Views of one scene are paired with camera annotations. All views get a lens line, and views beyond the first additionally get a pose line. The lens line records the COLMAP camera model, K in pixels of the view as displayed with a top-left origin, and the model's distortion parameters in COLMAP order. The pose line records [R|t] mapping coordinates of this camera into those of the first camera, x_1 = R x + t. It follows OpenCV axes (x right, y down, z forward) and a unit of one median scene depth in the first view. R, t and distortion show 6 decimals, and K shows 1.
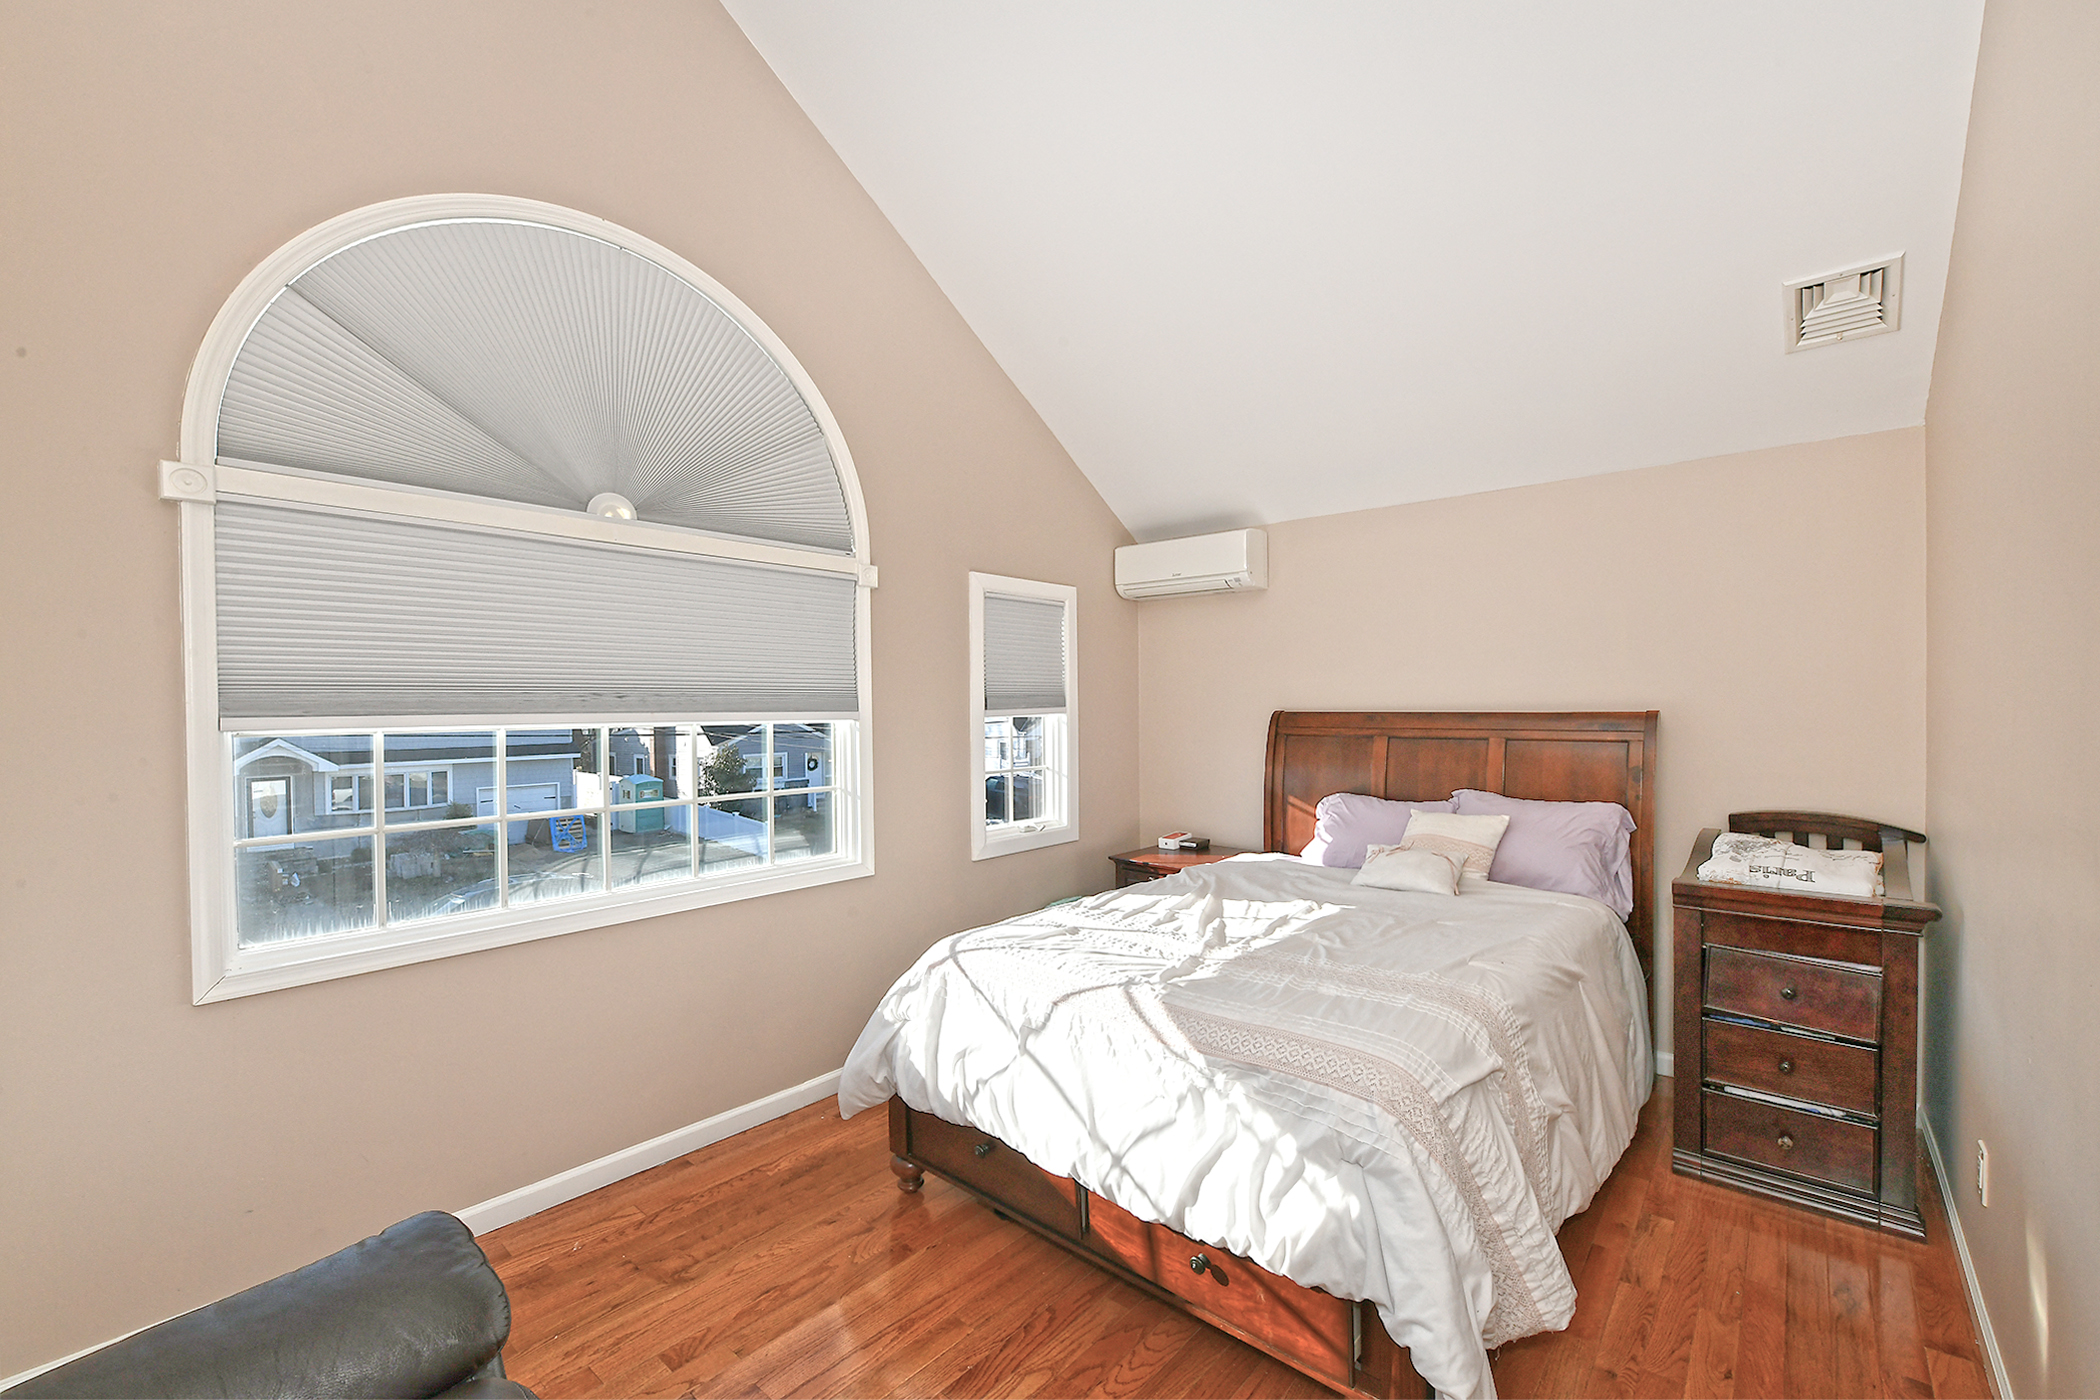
lens RADIAL K [[847.0, 0, 1046.1], [0, 847.0, 709.2], [0, 0, 1]] dist [0.001214, -0.004978]
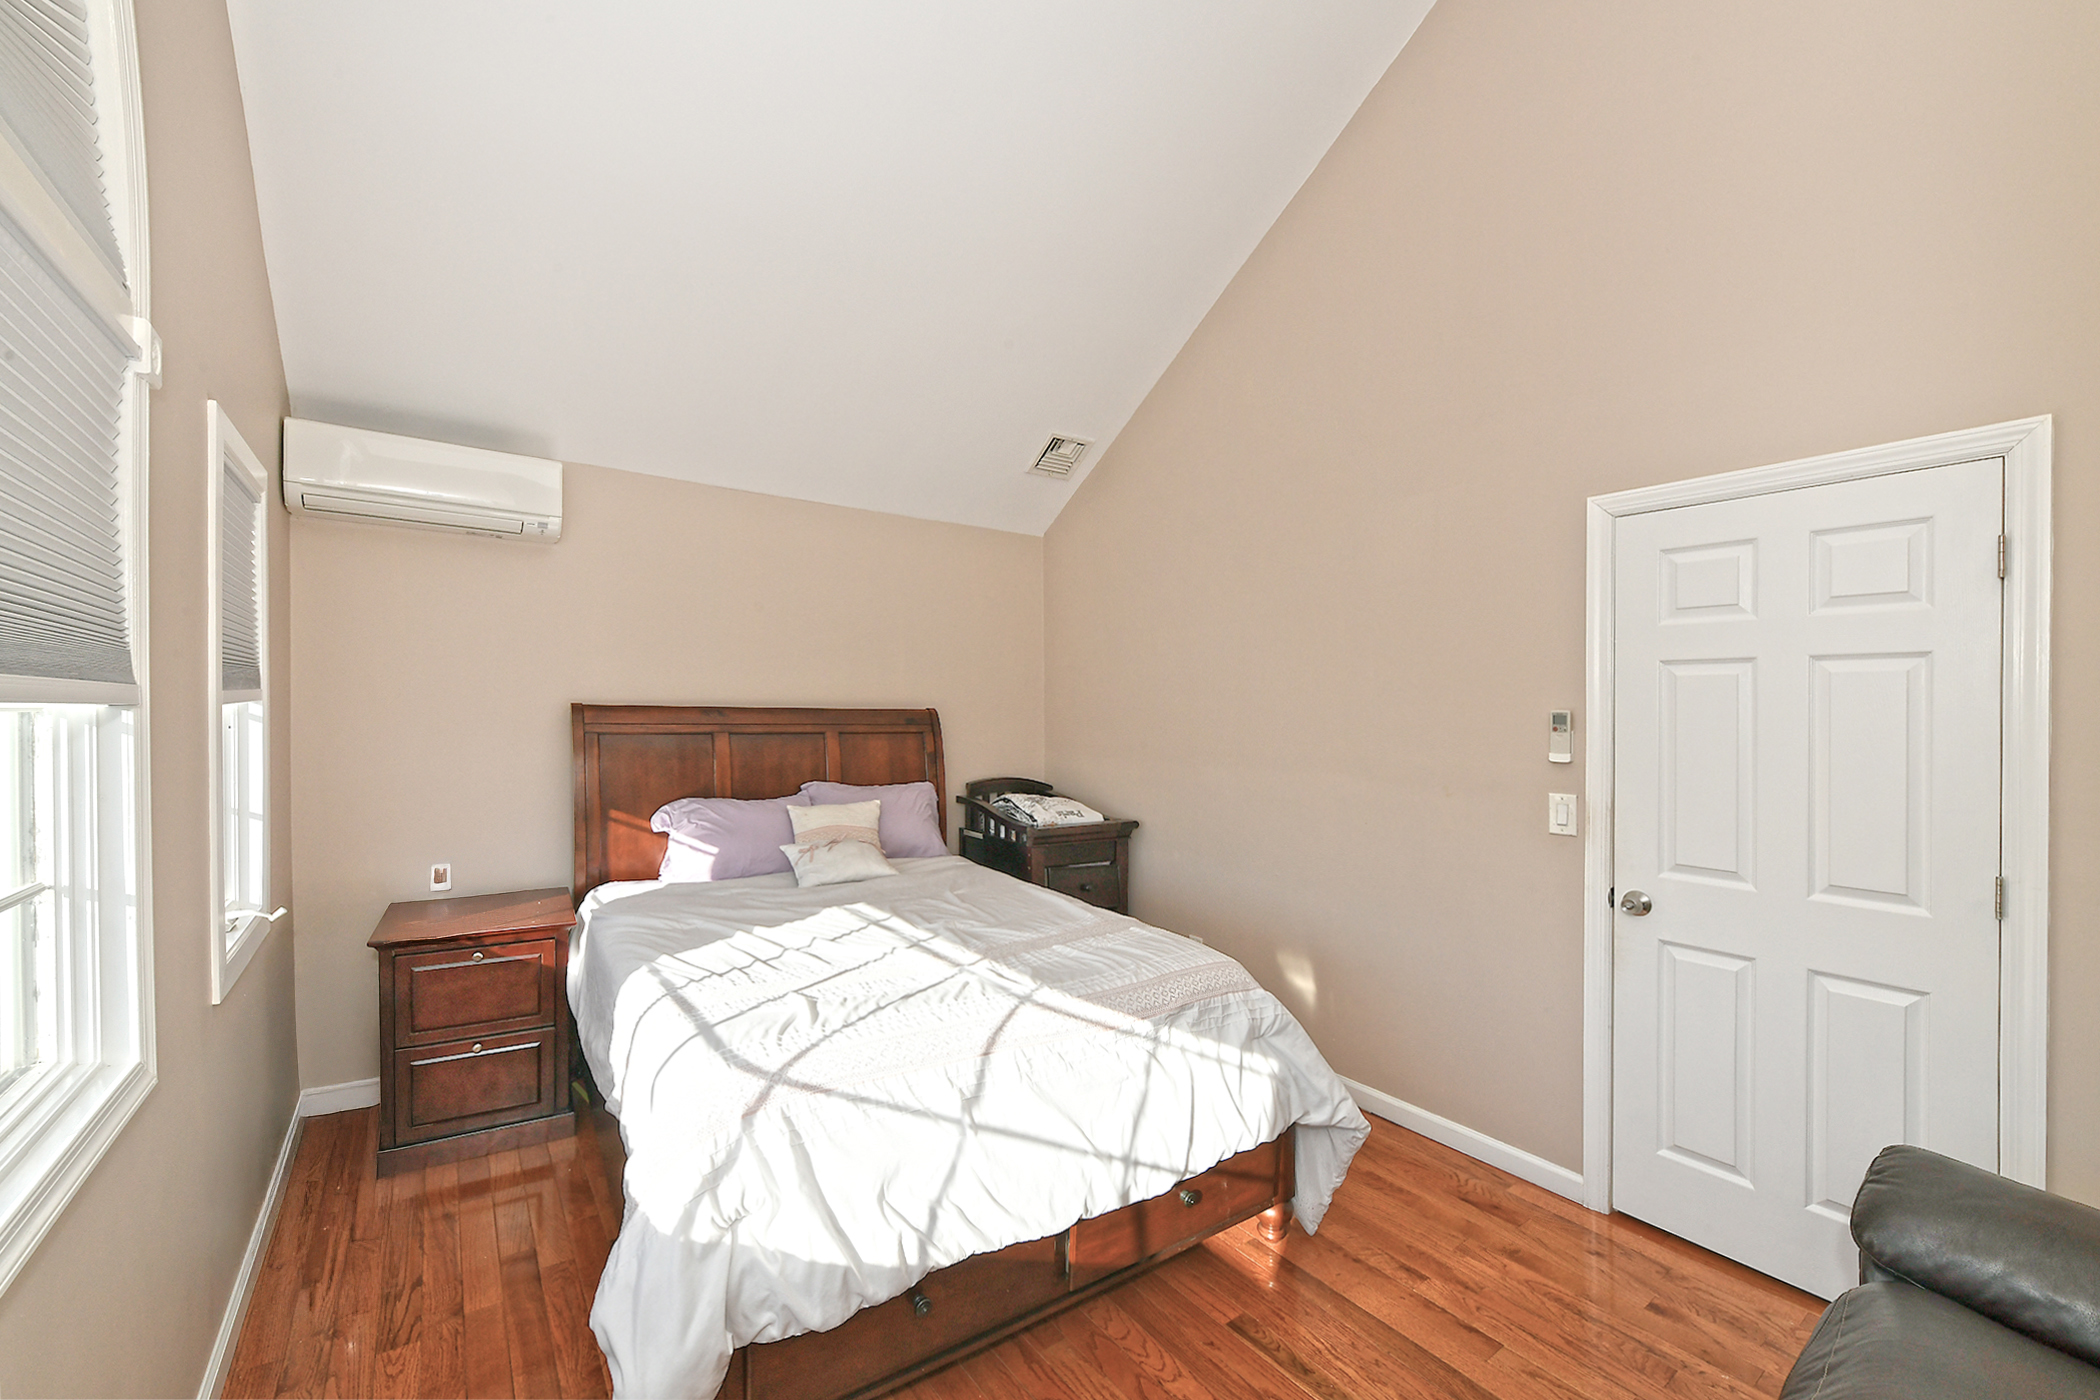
lens RADIAL K [[855.4, 0, 1122.1], [0, 855.4, 705.7], [0, 0, 1]] dist [0.000655, -0.000026]
pose [[0.215091, 0.016911, 0.976448, -0.745642], [-0.010315, 0.999834, -0.015044, 0.021484], [-0.976540, -0.006836, 0.215229, 0.670636]]
